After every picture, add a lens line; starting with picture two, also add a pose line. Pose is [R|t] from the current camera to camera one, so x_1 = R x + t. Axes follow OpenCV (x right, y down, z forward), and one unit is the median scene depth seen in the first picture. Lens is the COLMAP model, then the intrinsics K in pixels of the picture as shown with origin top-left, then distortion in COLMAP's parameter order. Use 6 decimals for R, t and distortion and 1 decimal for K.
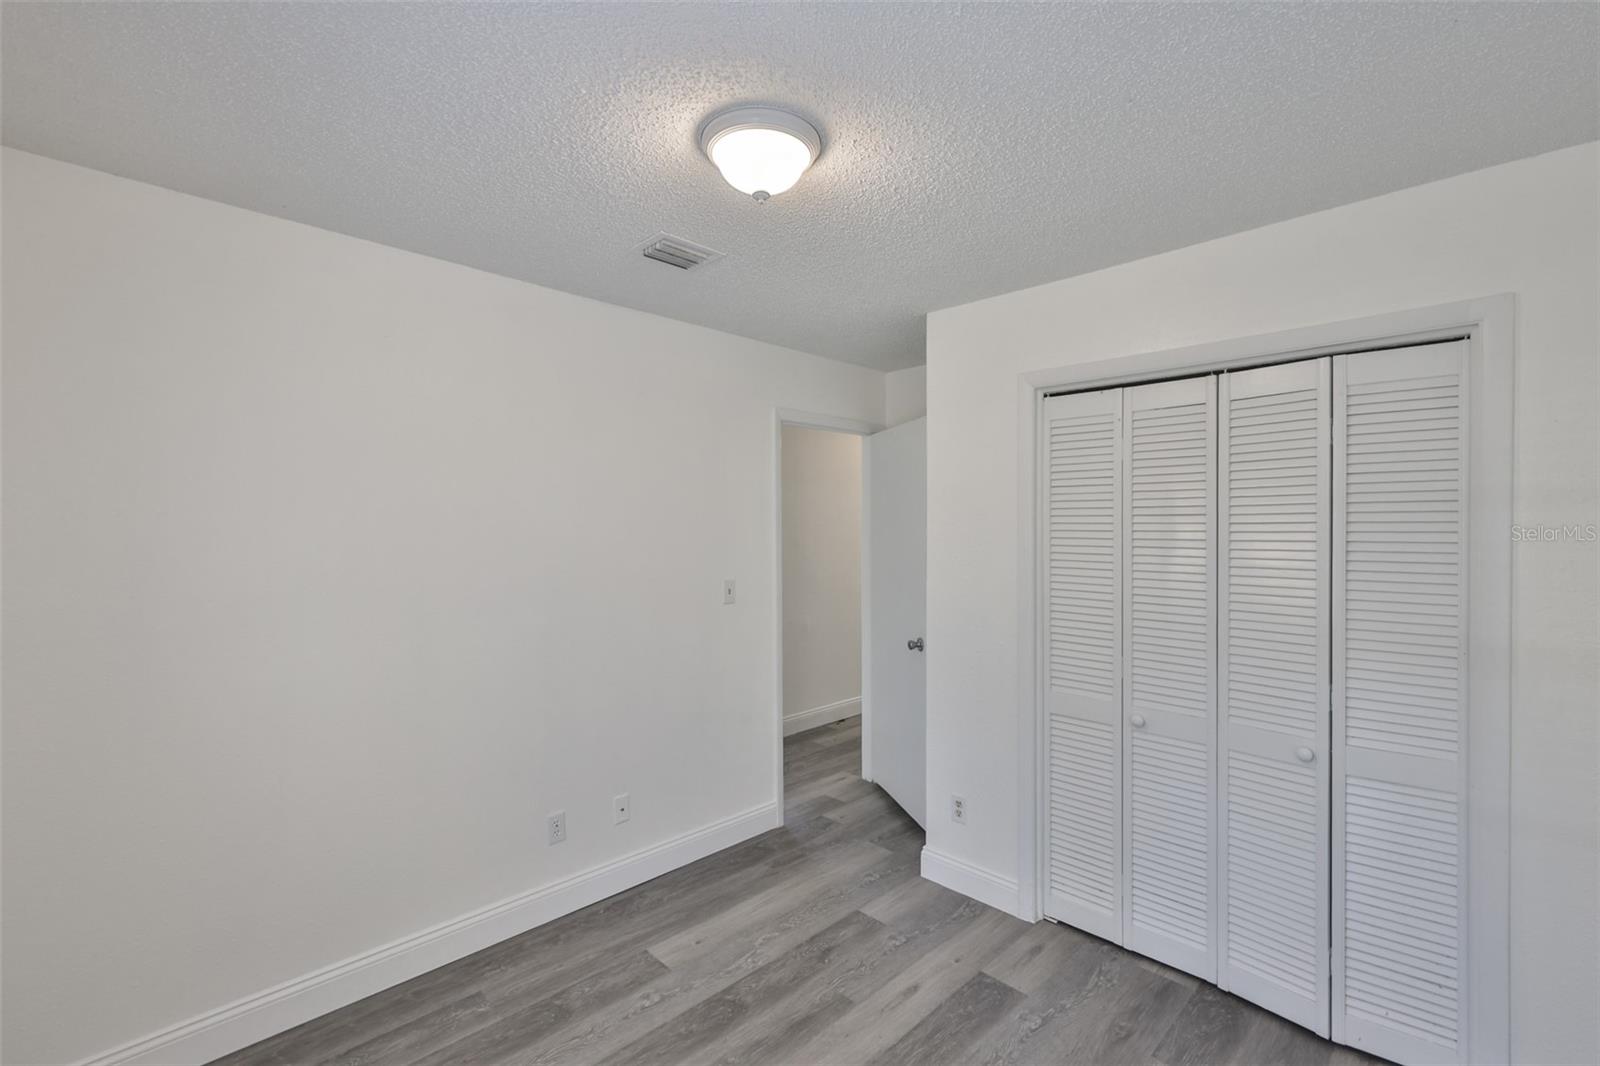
lens RADIAL K [[682.2, 0, 799.3], [0, 682.2, 519.8], [0, 0, 1]] dist [-0.004641, -0.000186]
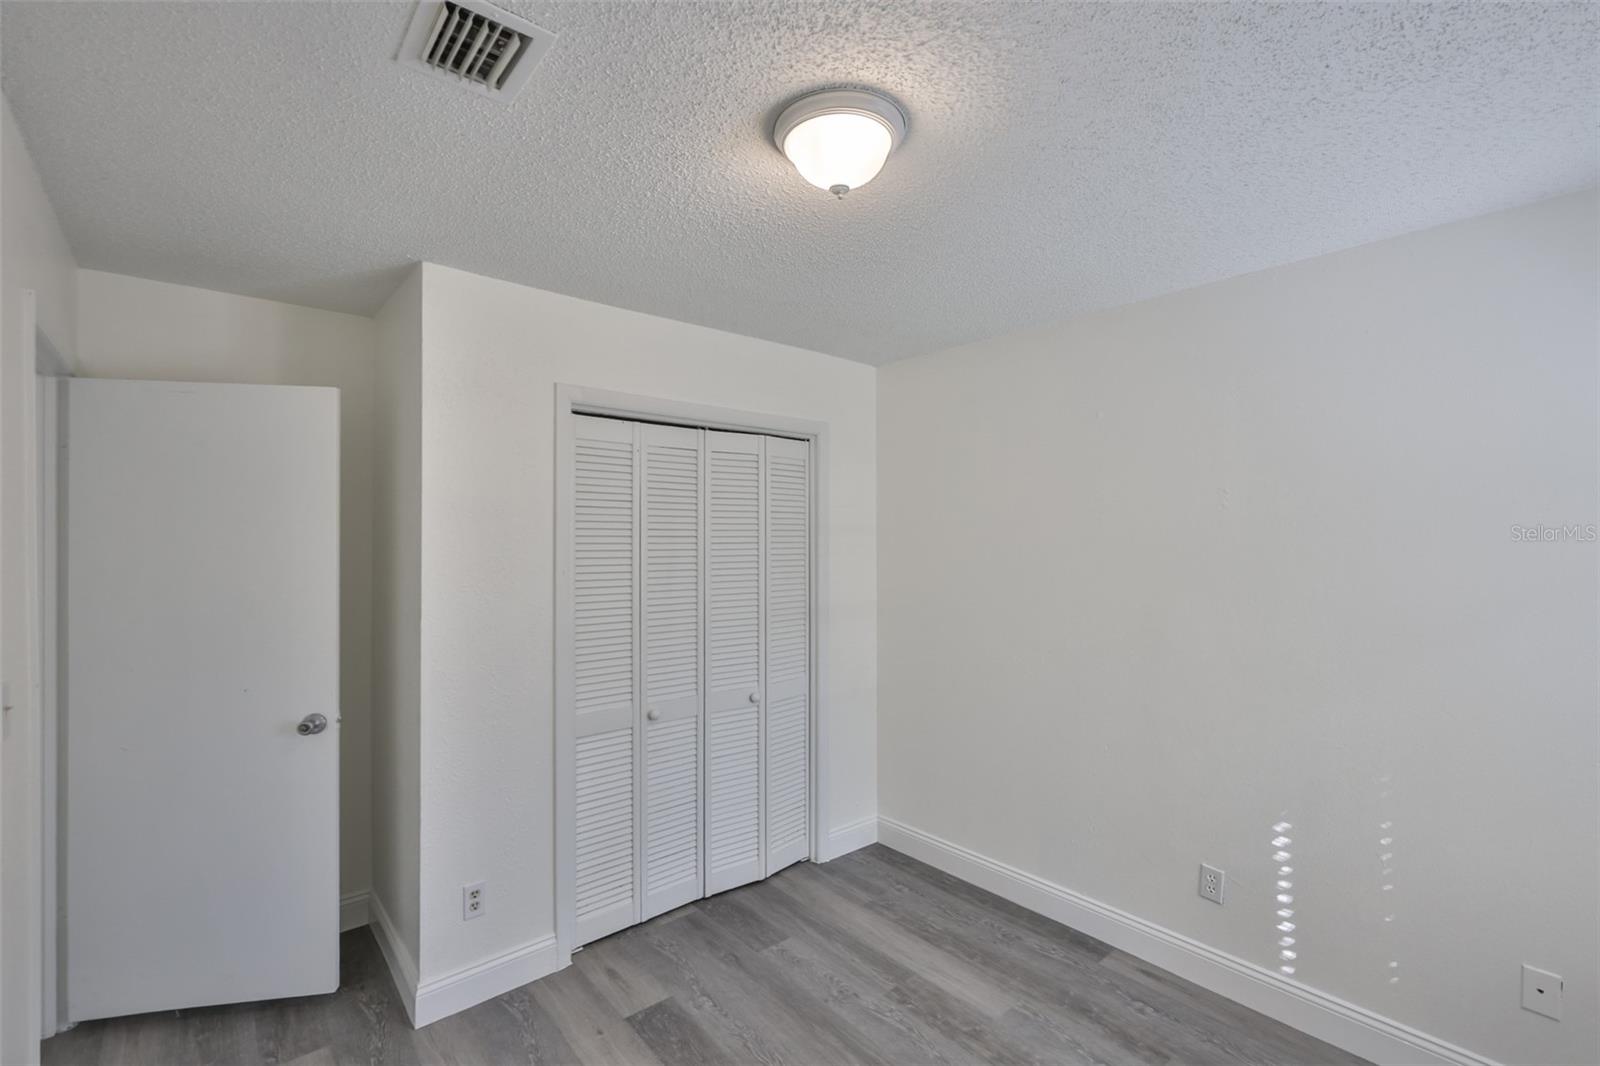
lens RADIAL K [[685.7, 0, 804.7], [0, 685.7, 531.3], [0, 0, 1]] dist [-0.001217, 0.000516]
pose [[0.078778, 0.014696, 0.996784, -0.665736], [-0.007009, 0.999875, -0.014188, 0.000202], [-0.996868, -0.005869, 0.078871, 0.677157]]
